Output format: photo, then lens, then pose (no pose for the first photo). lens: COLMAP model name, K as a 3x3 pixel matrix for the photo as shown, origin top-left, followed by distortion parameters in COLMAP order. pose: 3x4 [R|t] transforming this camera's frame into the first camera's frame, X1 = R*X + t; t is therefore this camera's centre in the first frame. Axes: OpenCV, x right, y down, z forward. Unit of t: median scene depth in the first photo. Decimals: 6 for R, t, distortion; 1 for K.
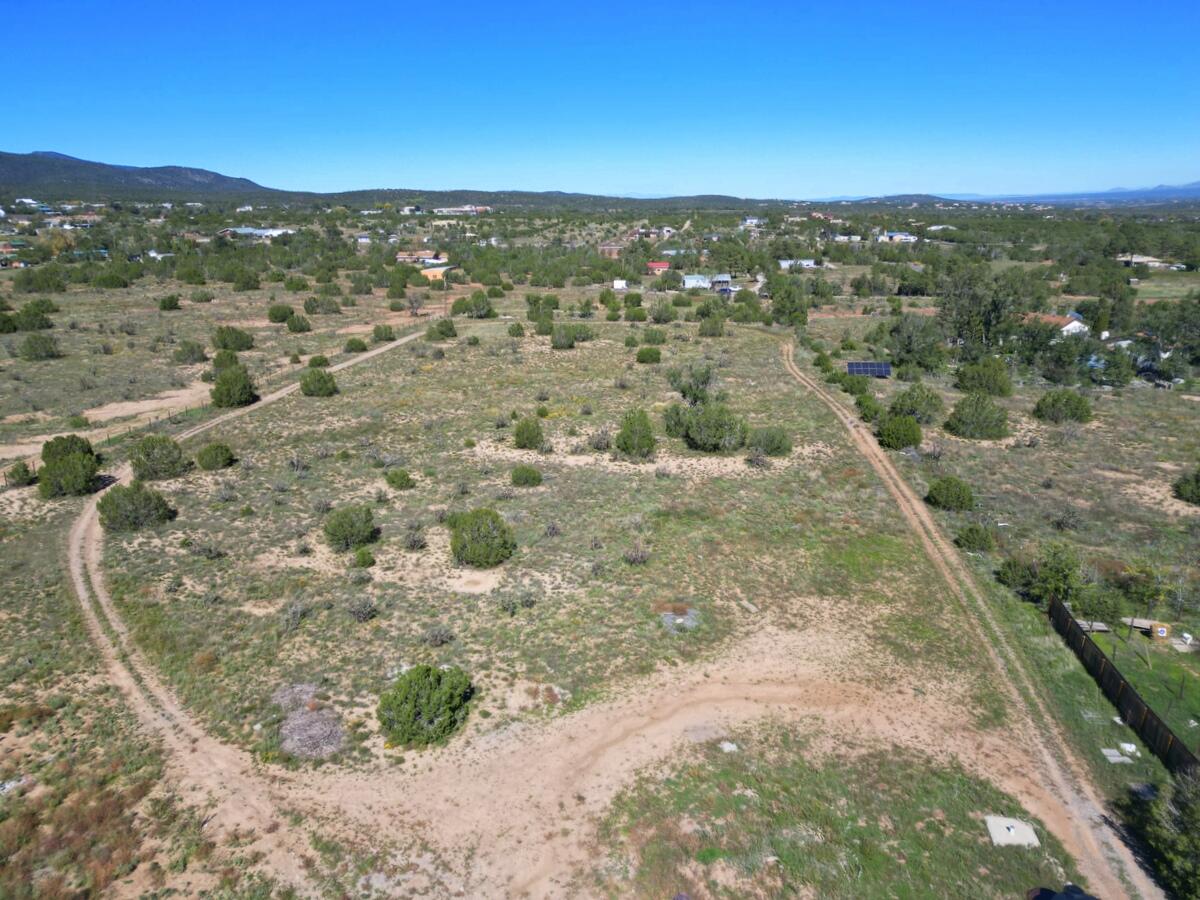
lens RADIAL K [[848.3, 0, 587.5], [0, 848.3, 454.2], [0, 0, 1]] dist [0.044789, -0.047259]
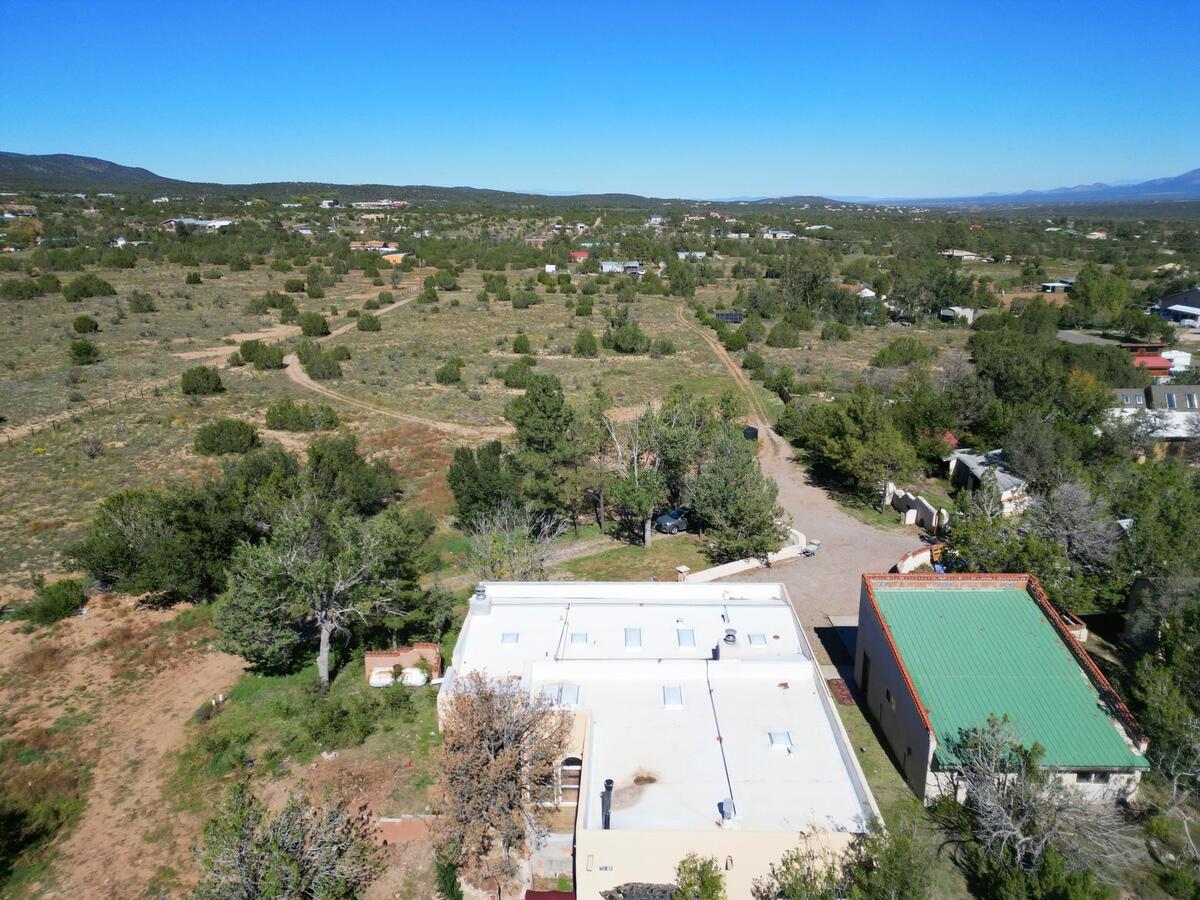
lens RADIAL K [[848.3, 0, 612.6], [0, 848.3, 453.1], [0, 0, 1]] dist [0.044789, -0.047259]
pose [[0.991046, -0.023331, 0.131465, -0.040658], [0.022990, 0.999727, 0.004112, 0.065191], [-0.131525, -0.001053, 0.991312, -0.237427]]
